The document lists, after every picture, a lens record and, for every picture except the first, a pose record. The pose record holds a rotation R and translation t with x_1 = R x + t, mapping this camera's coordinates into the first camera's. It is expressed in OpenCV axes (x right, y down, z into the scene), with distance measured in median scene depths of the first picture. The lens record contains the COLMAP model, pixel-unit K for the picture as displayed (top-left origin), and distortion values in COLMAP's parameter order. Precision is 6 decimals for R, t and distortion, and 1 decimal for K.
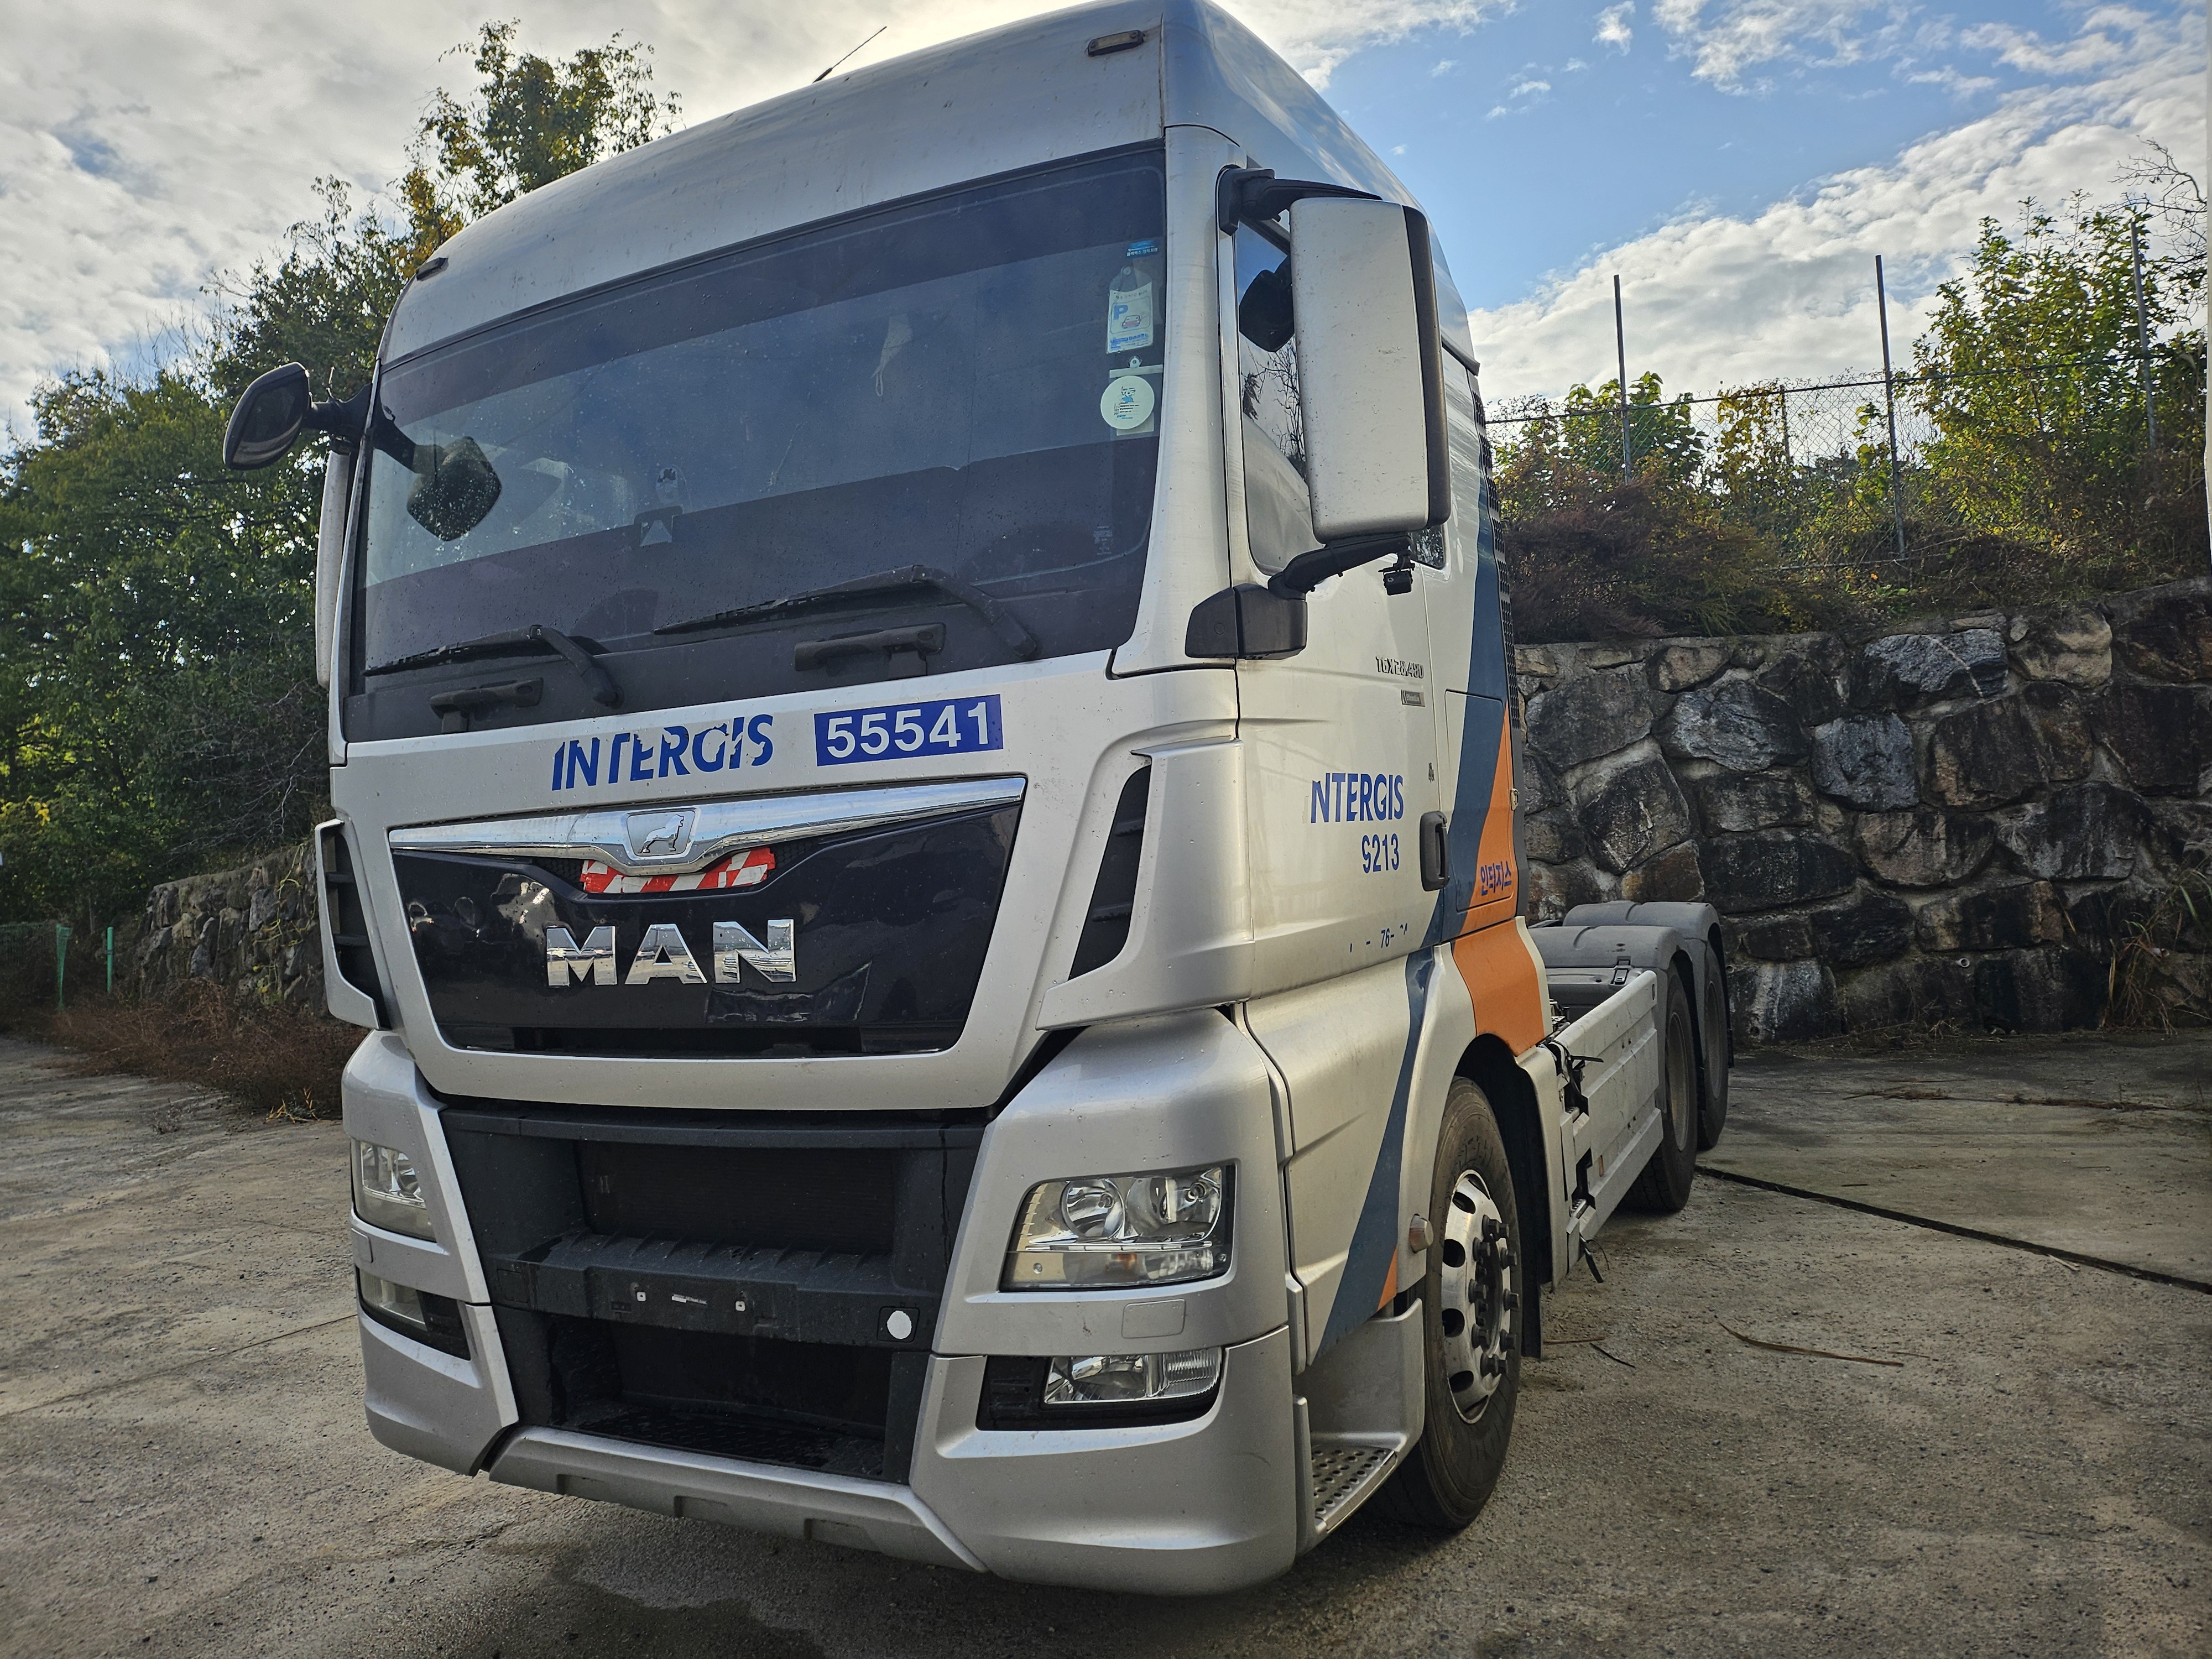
lens RADIAL K [[1561.0, 0, 1105.6], [0, 1561.0, 821.2], [0, 0, 1]] dist [0.040806, -0.002098]
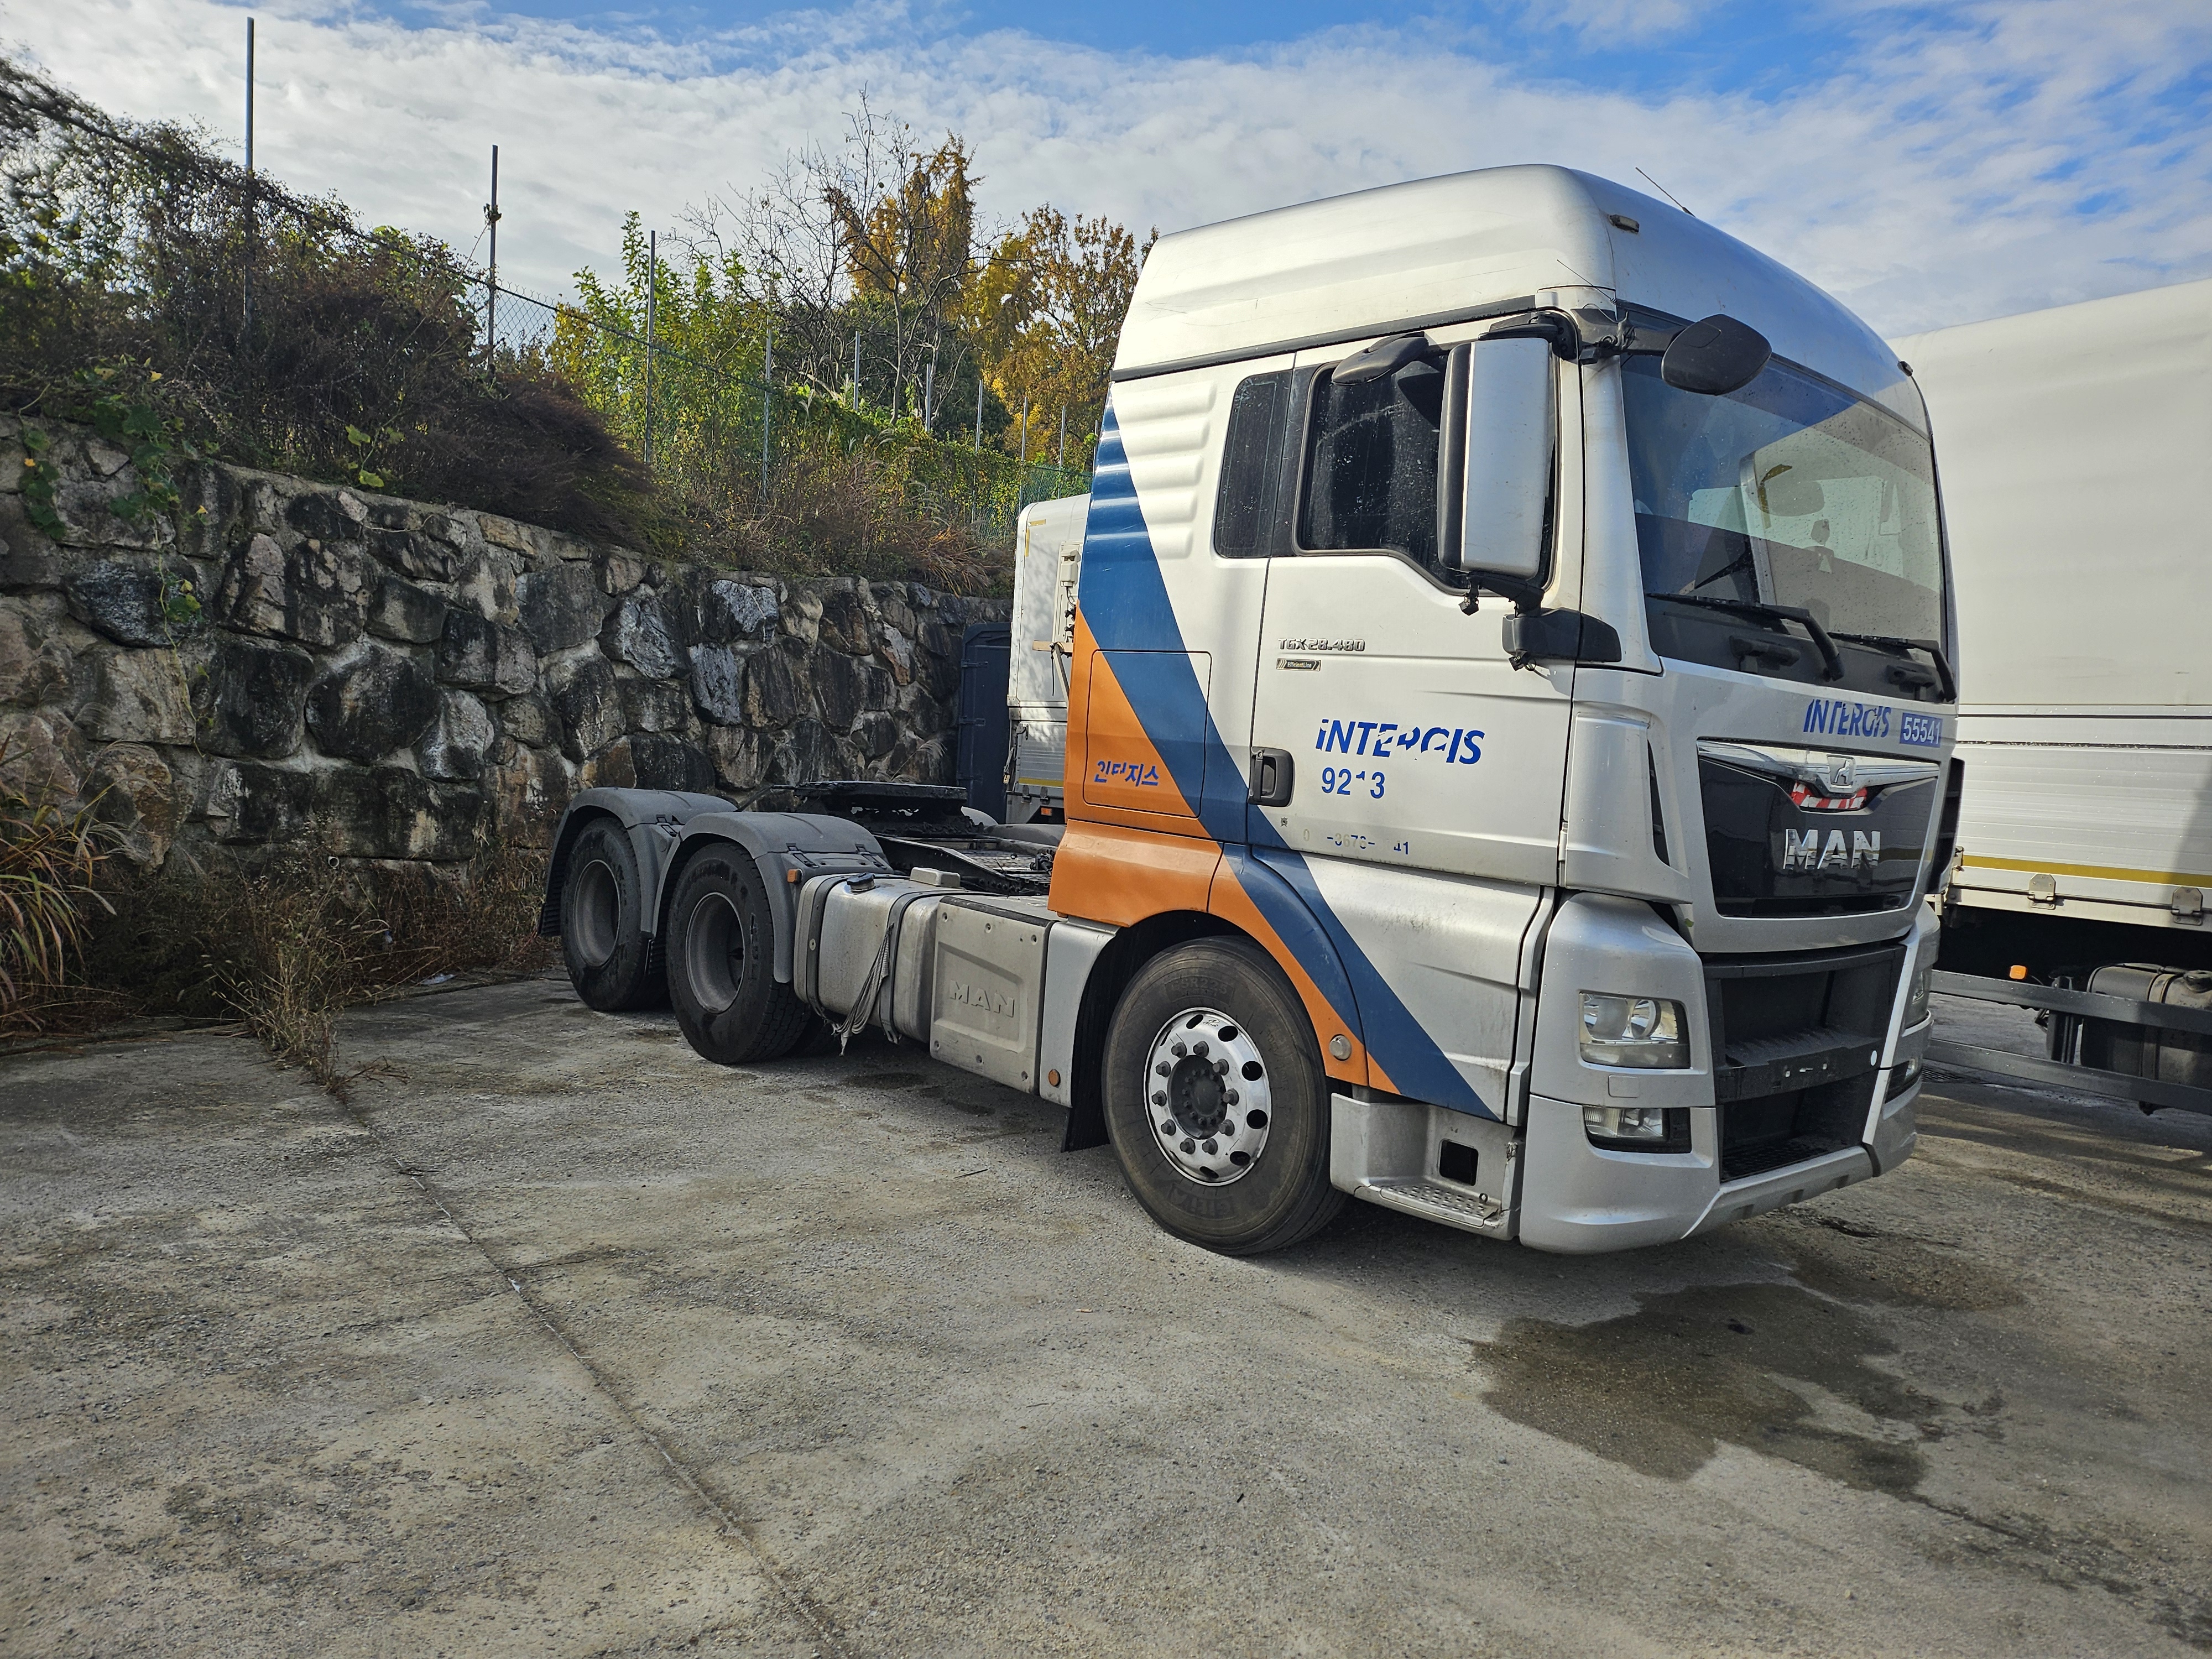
lens RADIAL K [[1561.0, 0, 1105.6], [0, 1561.0, 836.8], [0, 0, 1]] dist [0.040806, -0.002098]
pose [[0.321485, 0.023675, 0.946619, -0.548447], [-0.102883, 0.994642, 0.010065, 0.036340], [-0.941309, -0.100627, 0.322198, 0.326293]]
